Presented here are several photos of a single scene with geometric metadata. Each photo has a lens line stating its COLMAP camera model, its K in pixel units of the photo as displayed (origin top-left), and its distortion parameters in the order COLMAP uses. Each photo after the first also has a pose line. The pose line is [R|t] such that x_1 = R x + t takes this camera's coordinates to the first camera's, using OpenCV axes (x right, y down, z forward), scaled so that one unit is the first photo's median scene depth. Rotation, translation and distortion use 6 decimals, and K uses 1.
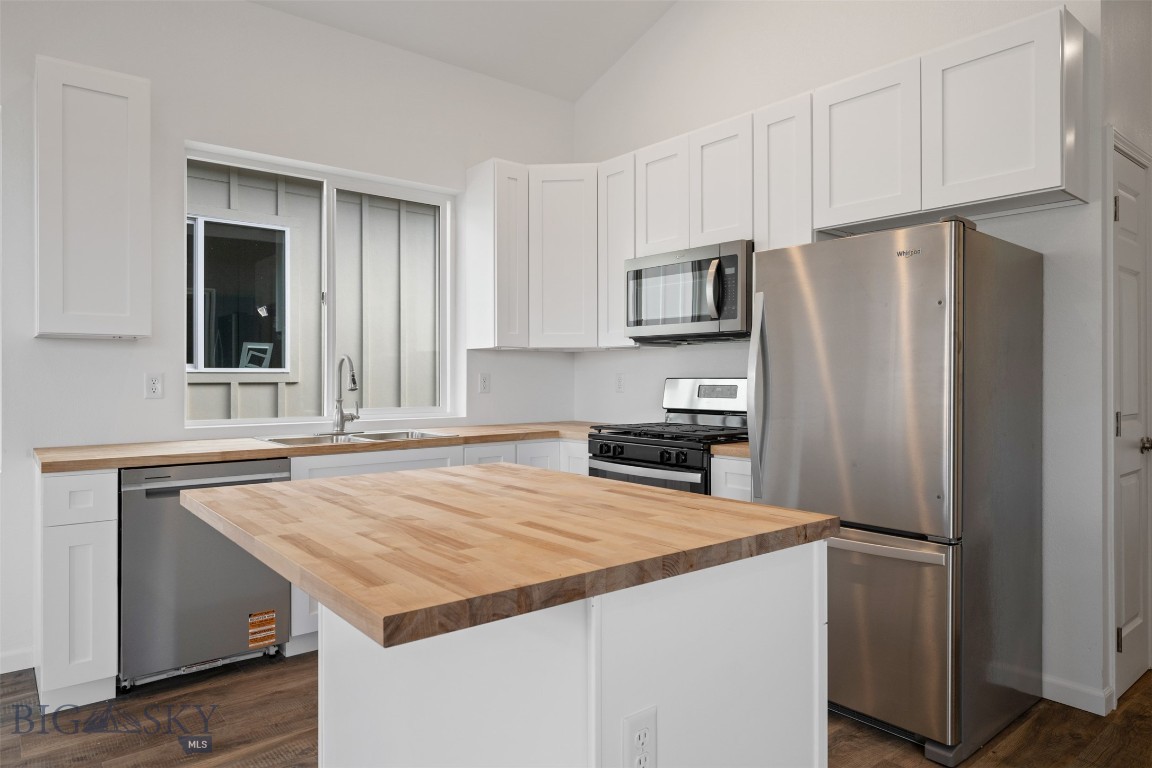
lens RADIAL K [[714.5, 0, 576.0], [0, 714.5, 384.0], [0, 0, 1]] dist [-0.001029, -0.000076]
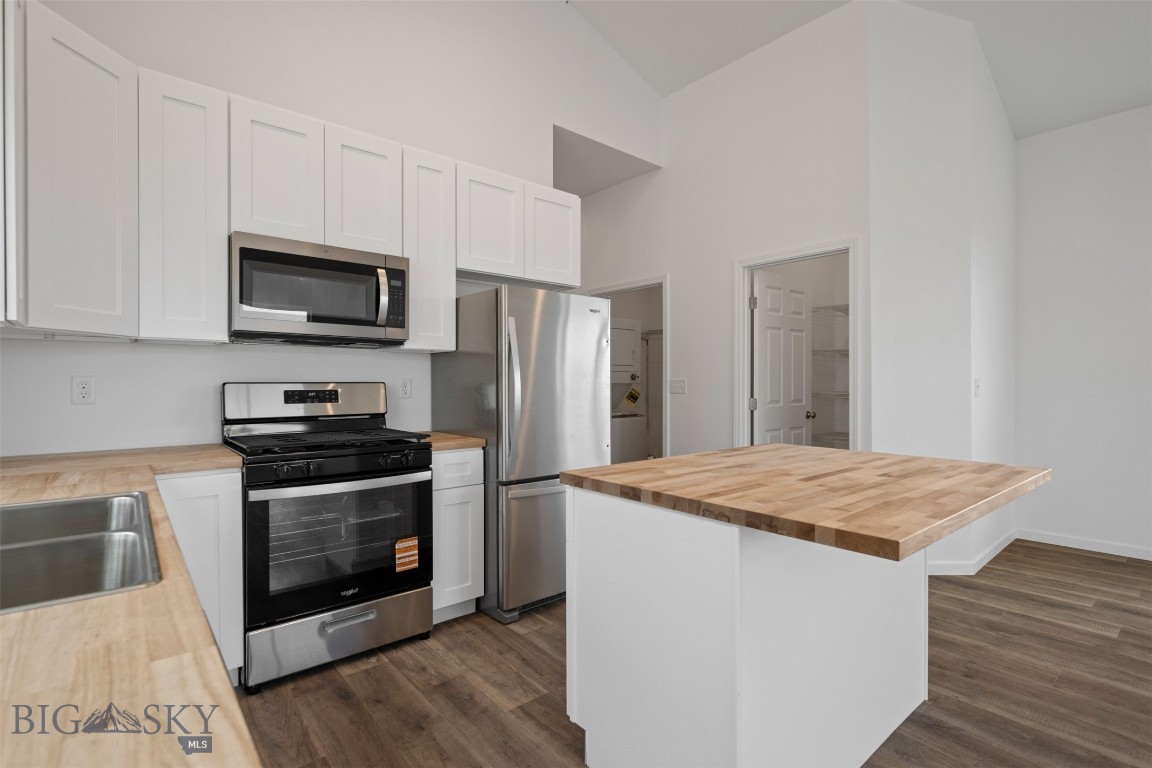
lens RADIAL K [[543.1, 0, 576.0], [0, 543.1, 384.0], [0, 0, 1]] dist [0.001186, 0.000144]
pose [[-0.013383, -0.000488, 0.999910, -0.525182], [0.006292, 0.999980, 0.000572, -0.004740], [-0.999891, 0.006299, -0.013380, 0.638529]]
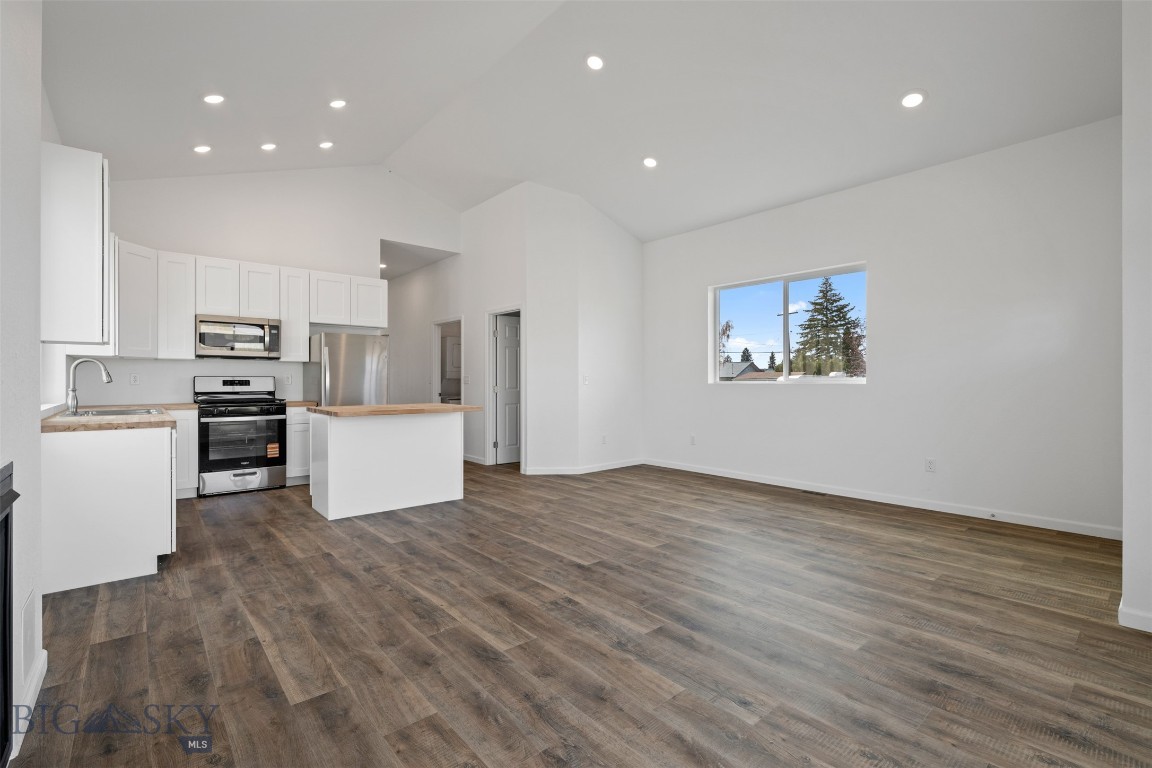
lens RADIAL K [[522.5, 0, 577.8], [0, 522.5, 377.4], [0, 0, 1]] dist [-0.002533, -0.000250]
pose [[-0.018316, 0.006581, 0.999811, -1.333654], [0.005725, 0.999963, -0.006477, 0.009773], [-0.999816, 0.005606, -0.018353, 0.016641]]
